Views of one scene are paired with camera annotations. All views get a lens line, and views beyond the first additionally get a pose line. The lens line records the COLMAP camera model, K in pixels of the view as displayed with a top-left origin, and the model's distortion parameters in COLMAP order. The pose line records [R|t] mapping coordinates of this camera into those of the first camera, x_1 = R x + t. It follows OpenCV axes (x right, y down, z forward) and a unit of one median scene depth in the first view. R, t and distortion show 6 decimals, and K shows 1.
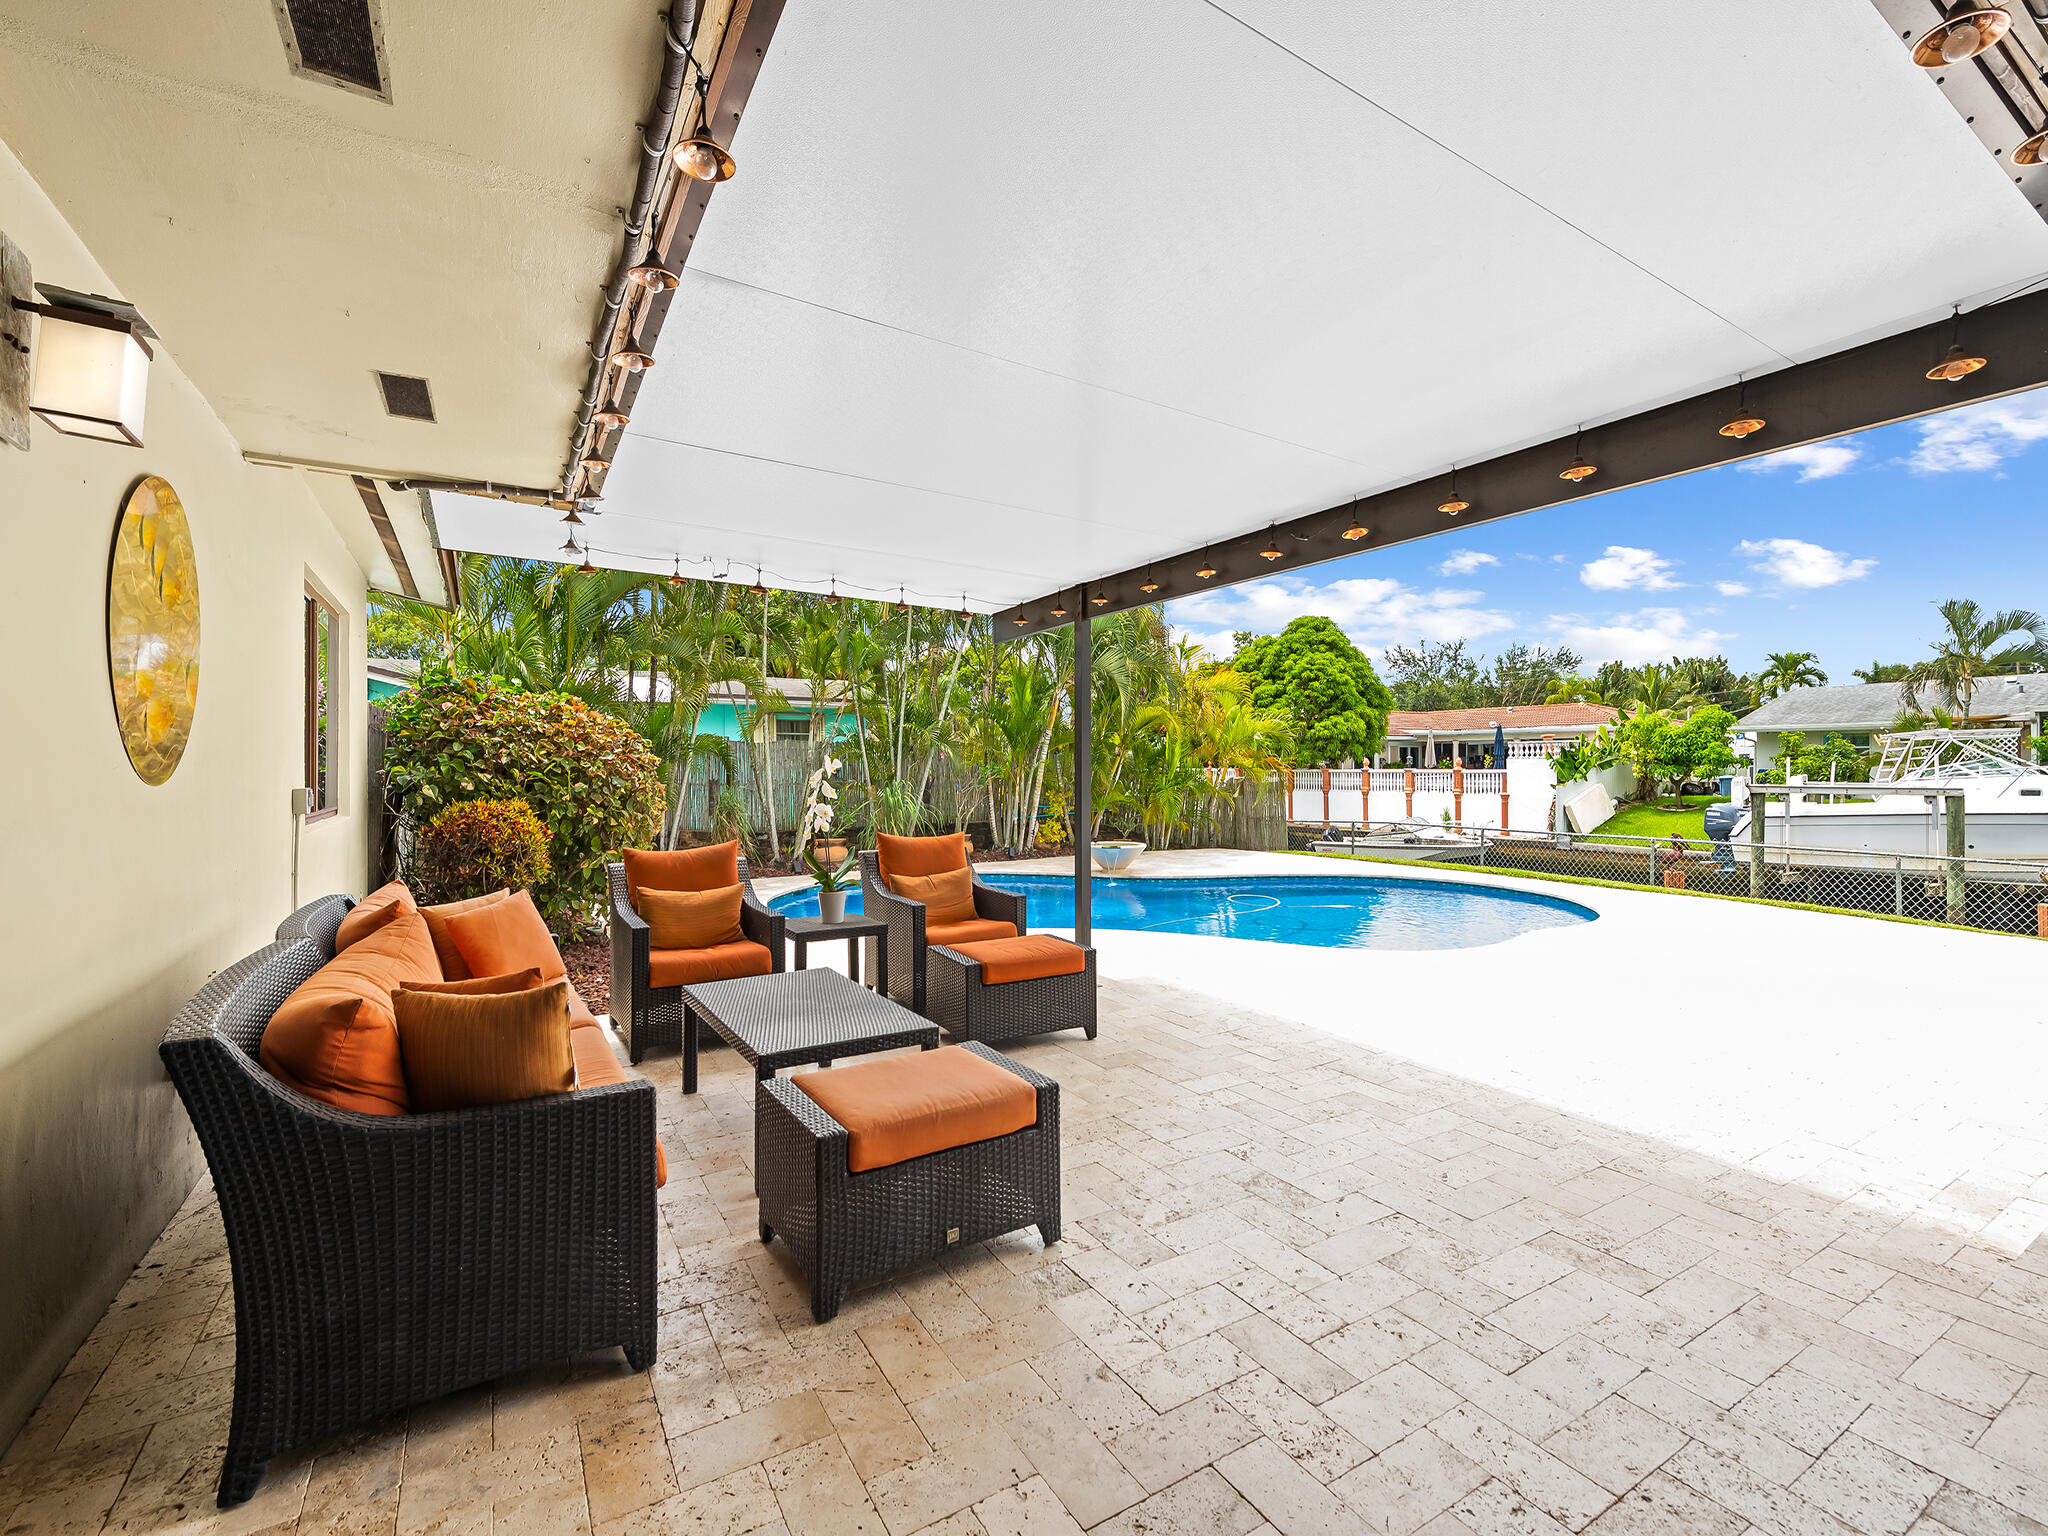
lens RADIAL K [[877.6, 0, 1014.9], [0, 877.6, 763.0], [0, 0, 1]] dist [0.001780, -0.002213]
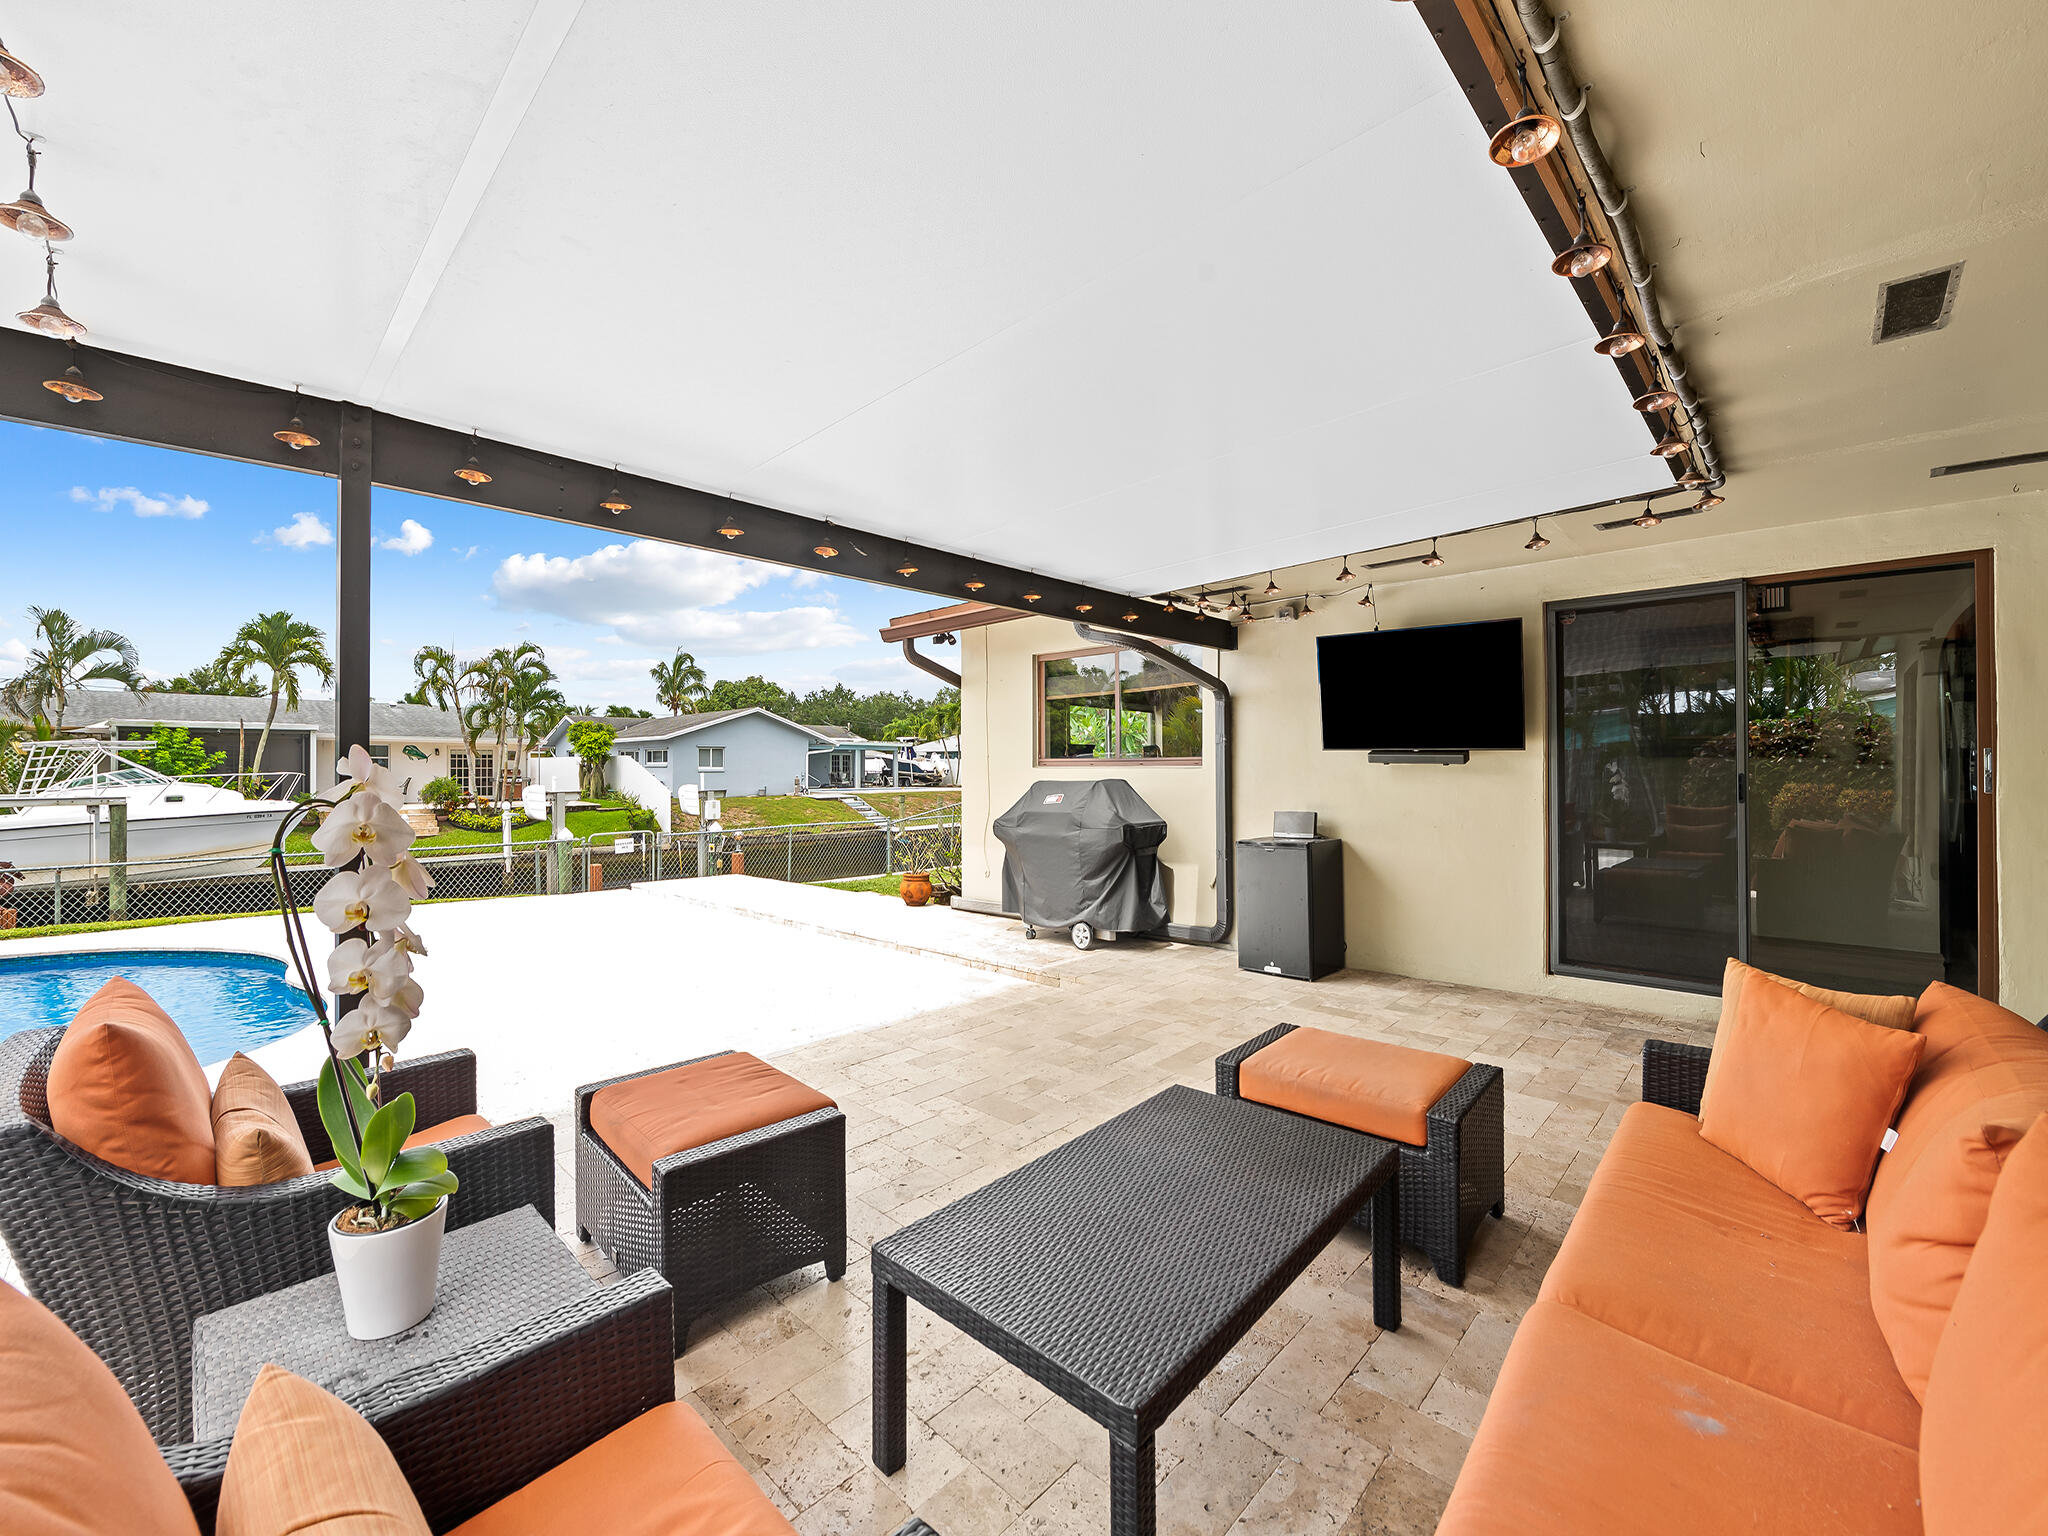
lens RADIAL K [[831.6, 0, 1015.2], [0, 831.6, 767.6], [0, 0, 1]] dist [-0.003453, -0.005299]
pose [[-0.250918, 0.005634, 0.967992, -0.131765], [0.000490, 0.999984, -0.005694, 0.000143], [-0.968008, -0.000955, -0.250917, 0.216204]]
